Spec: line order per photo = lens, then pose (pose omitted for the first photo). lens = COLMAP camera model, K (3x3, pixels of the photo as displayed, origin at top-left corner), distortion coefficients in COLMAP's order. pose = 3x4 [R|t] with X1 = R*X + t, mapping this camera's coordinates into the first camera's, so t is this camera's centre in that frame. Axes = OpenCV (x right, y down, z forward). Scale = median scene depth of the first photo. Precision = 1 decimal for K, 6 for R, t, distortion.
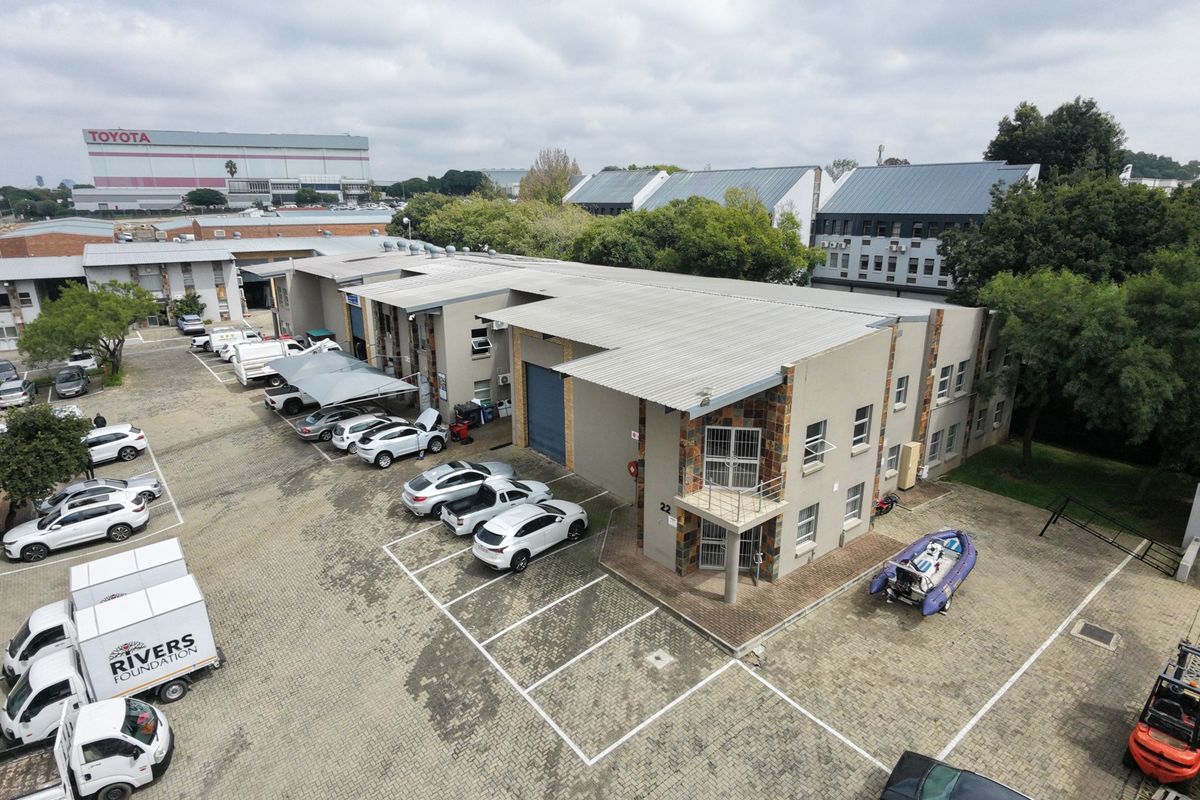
lens RADIAL K [[678.4, 0, 599.3], [0, 678.4, 398.7], [0, 0, 1]] dist [-0.000359, 0.002544]
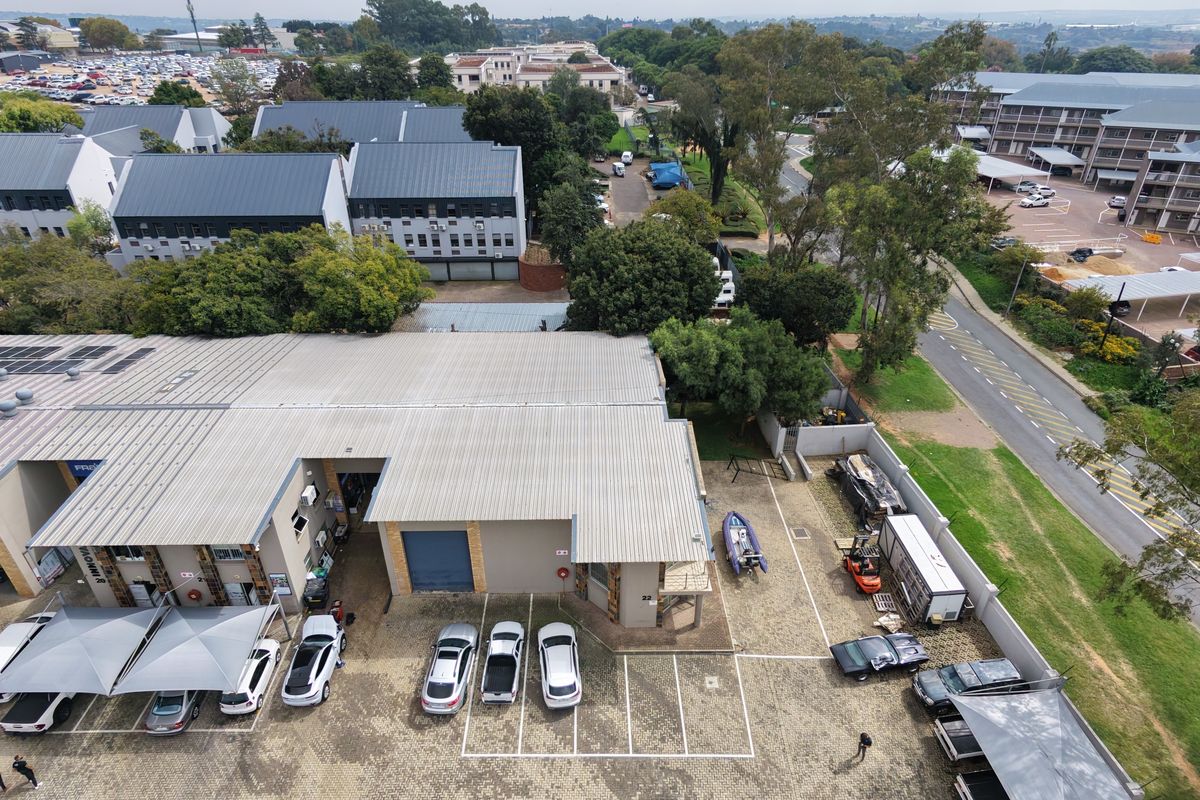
lens RADIAL K [[678.4, 0, 599.3], [0, 678.4, 398.7], [0, 0, 1]] dist [-0.000359, 0.002544]
pose [[0.613579, -0.391796, 0.685578, -0.701504], [0.221577, 0.918769, 0.326754, -0.647410], [-0.757908, -0.048581, 0.650550, 0.082508]]
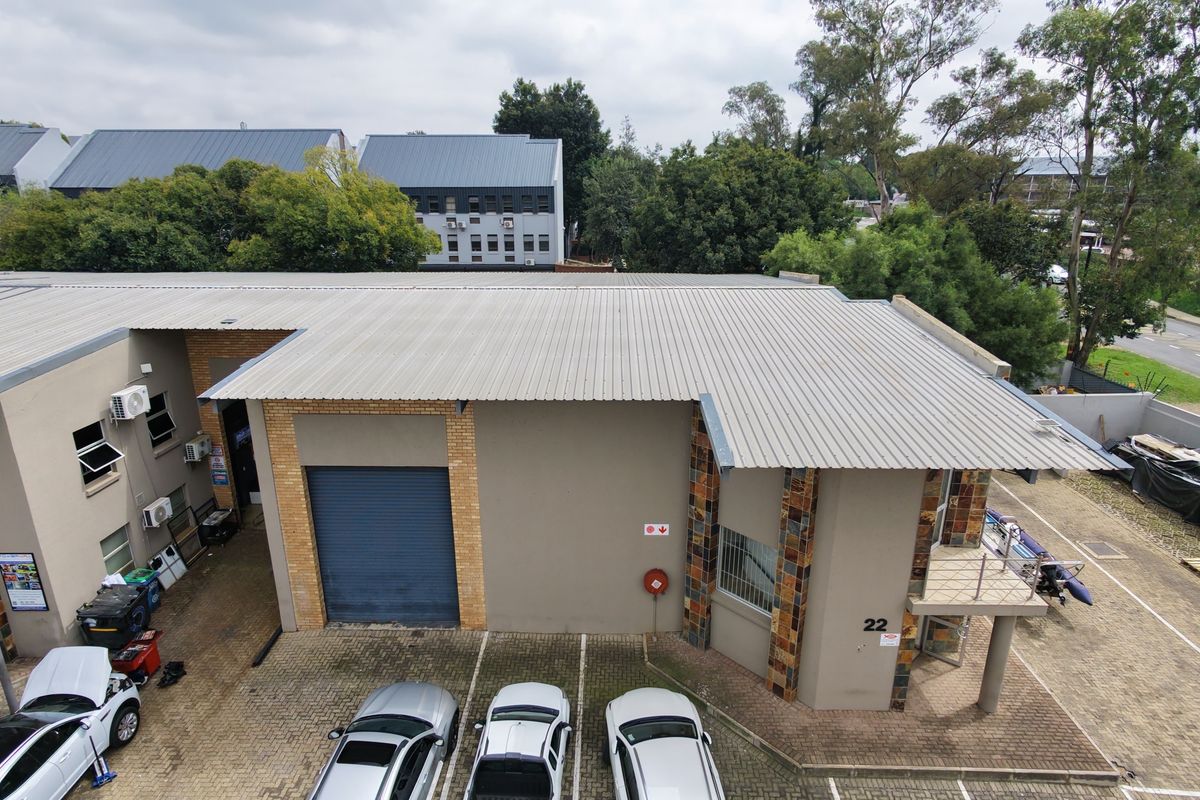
lens RADIAL K [[678.4, 0, 599.3], [0, 678.4, 398.7], [0, 0, 1]] dist [-0.000359, 0.002544]
pose [[0.642242, -0.228185, 0.731749, -0.393040], [0.213625, 0.970121, 0.115023, -0.138343], [-0.736132, 0.082447, 0.671798, 0.619642]]
